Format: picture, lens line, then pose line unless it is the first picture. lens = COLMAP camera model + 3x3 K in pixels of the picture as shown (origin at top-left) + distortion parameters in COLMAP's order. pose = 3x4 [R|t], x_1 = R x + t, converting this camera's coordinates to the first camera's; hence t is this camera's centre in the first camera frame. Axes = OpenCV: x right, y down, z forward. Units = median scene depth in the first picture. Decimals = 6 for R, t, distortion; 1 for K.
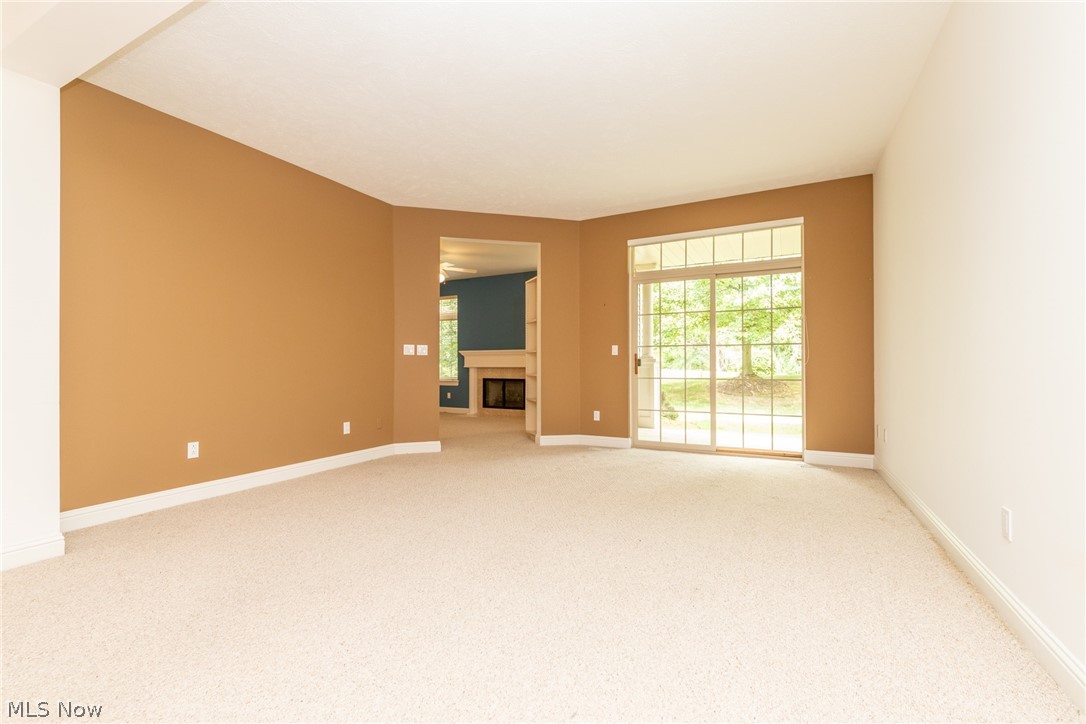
lens RADIAL K [[483.8, 0, 464.5], [0, 483.8, 362.1], [0, 0, 1]] dist [0.002577, -0.002400]
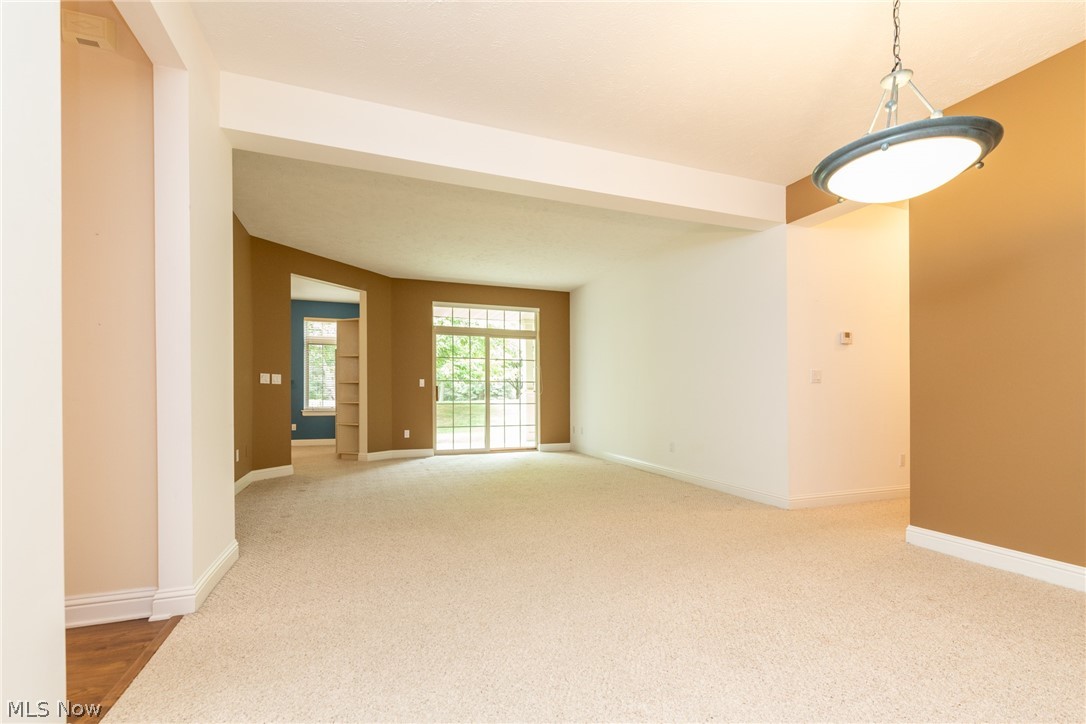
lens RADIAL K [[483.8, 0, 543.2], [0, 483.8, 388.4], [0, 0, 1]] dist [0.002577, -0.002400]
pose [[0.675047, 0.014392, 0.737635, -0.470199], [-0.008612, 0.999895, -0.011628, 0.002660], [-0.737725, 0.001497, 0.675100, -0.142699]]
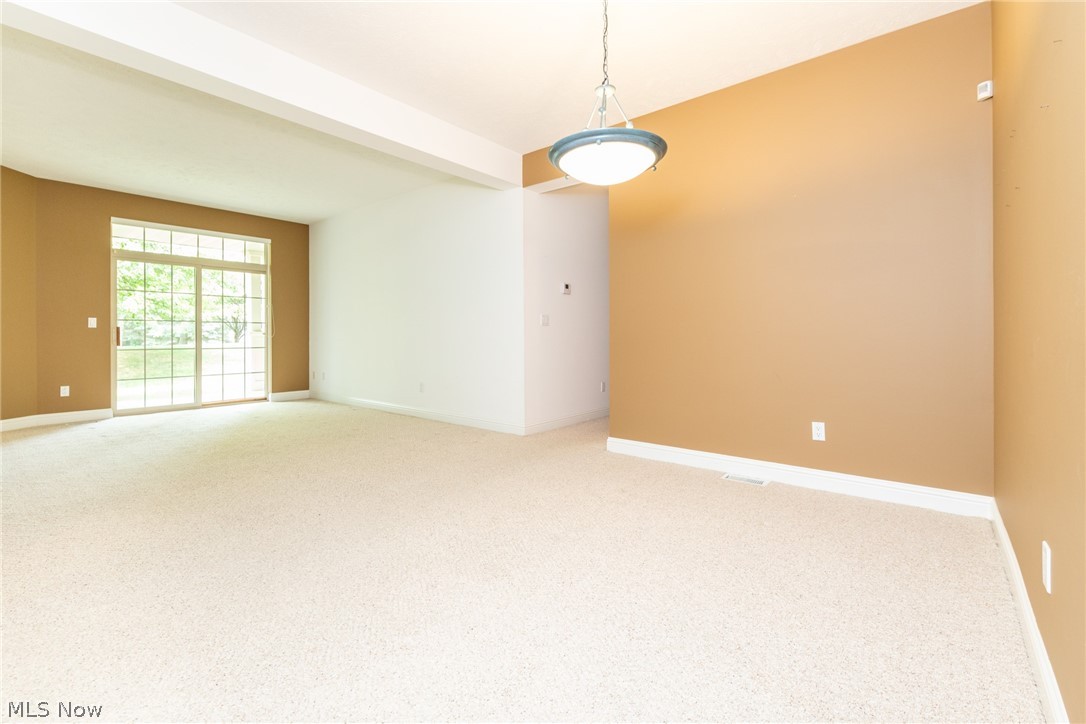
lens RADIAL K [[483.8, 0, 543.2], [0, 483.8, 329.4], [0, 0, 1]] dist [0.002577, -0.002400]
pose [[0.211297, 0.017489, 0.977265, -0.504731], [-0.002768, 0.999847, -0.017294, 0.003953], [-0.977418, 0.000950, 0.211313, -0.129303]]
